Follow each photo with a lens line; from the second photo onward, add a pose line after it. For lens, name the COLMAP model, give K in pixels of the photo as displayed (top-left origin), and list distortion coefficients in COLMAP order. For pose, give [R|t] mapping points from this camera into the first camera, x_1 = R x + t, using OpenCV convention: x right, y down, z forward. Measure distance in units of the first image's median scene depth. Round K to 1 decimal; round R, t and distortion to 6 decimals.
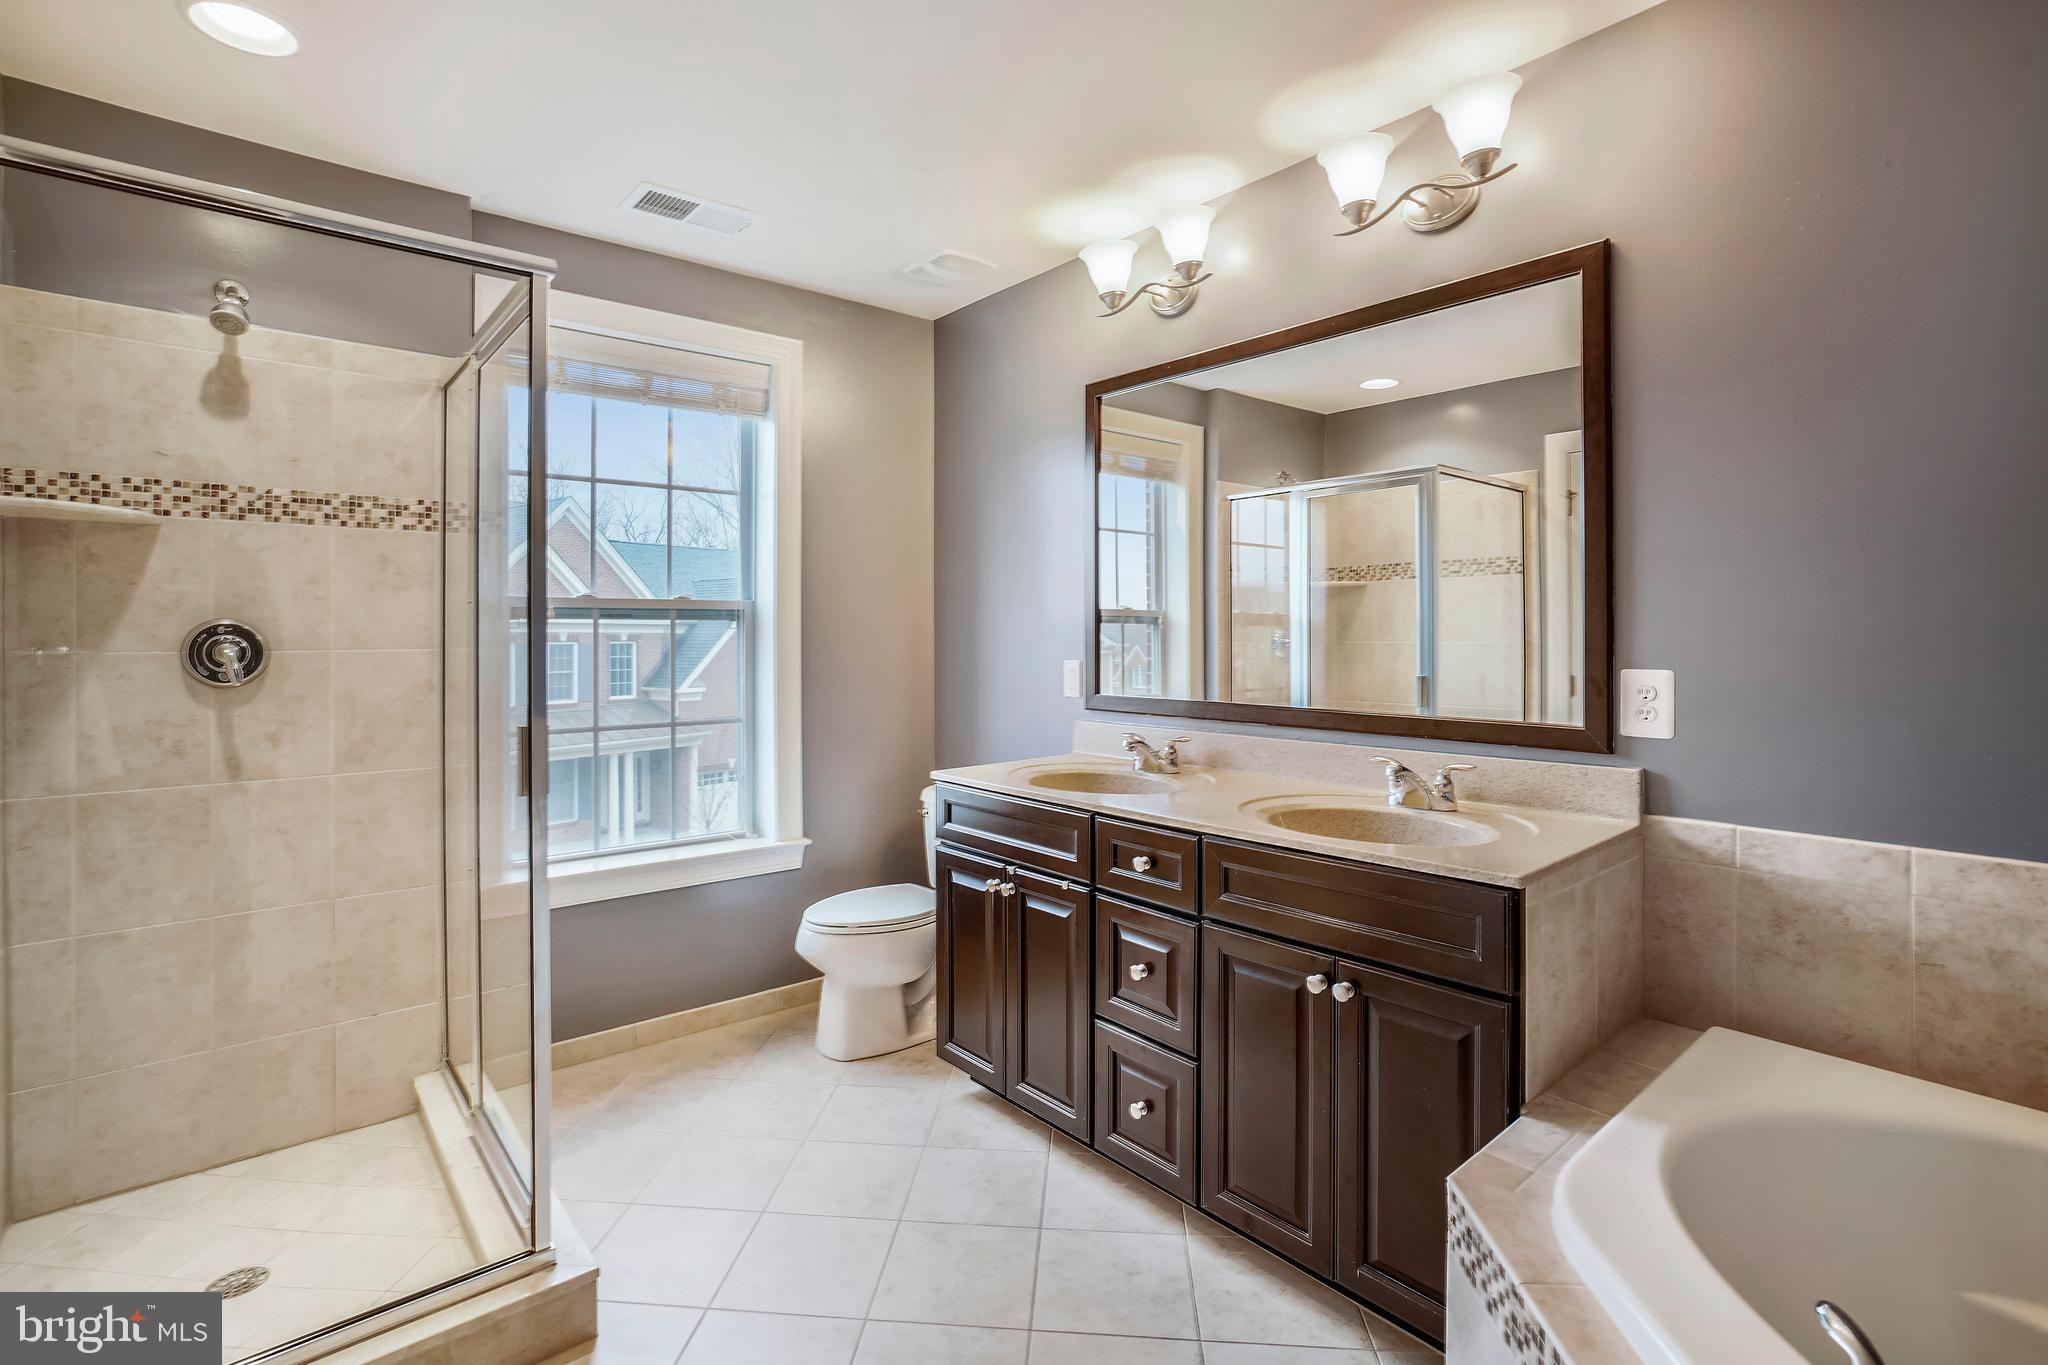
lens RADIAL K [[959.3, 0, 901.5], [0, 959.3, 619.1], [0, 0, 1]] dist [0.001542, 0.017991]
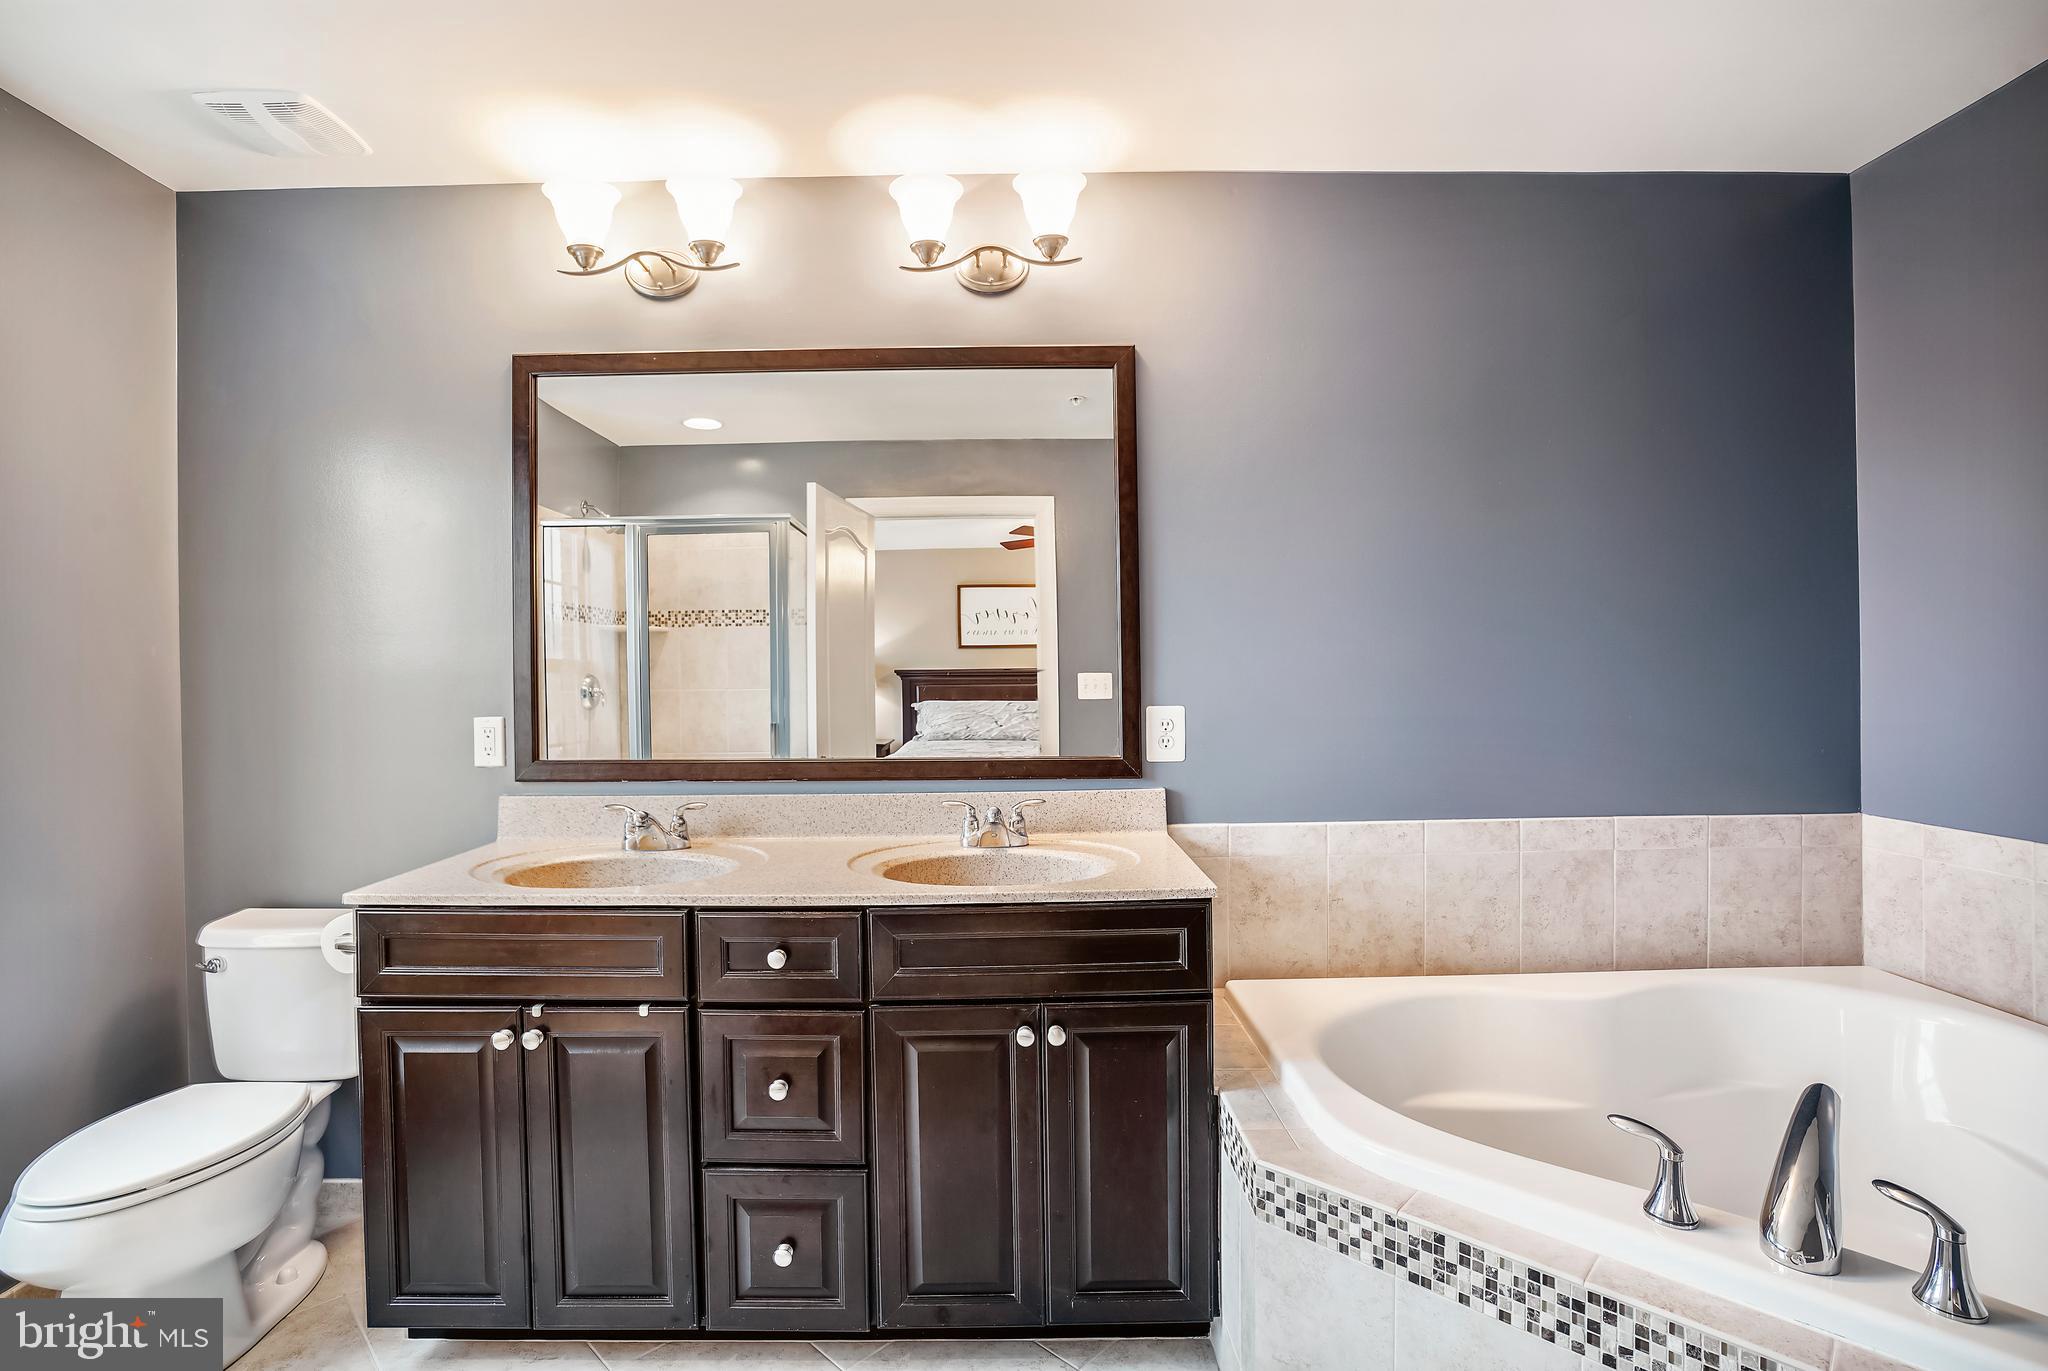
lens RADIAL K [[966.9, 0, 1016.7], [0, 966.9, 675.0], [0, 0, 1]] dist [-0.047430, 0.018740]
pose [[0.607204, -0.001797, 0.794544, -0.255250], [-0.004650, 0.999972, 0.005815, 0.006031], [-0.794533, -0.007225, 0.607179, 0.341871]]
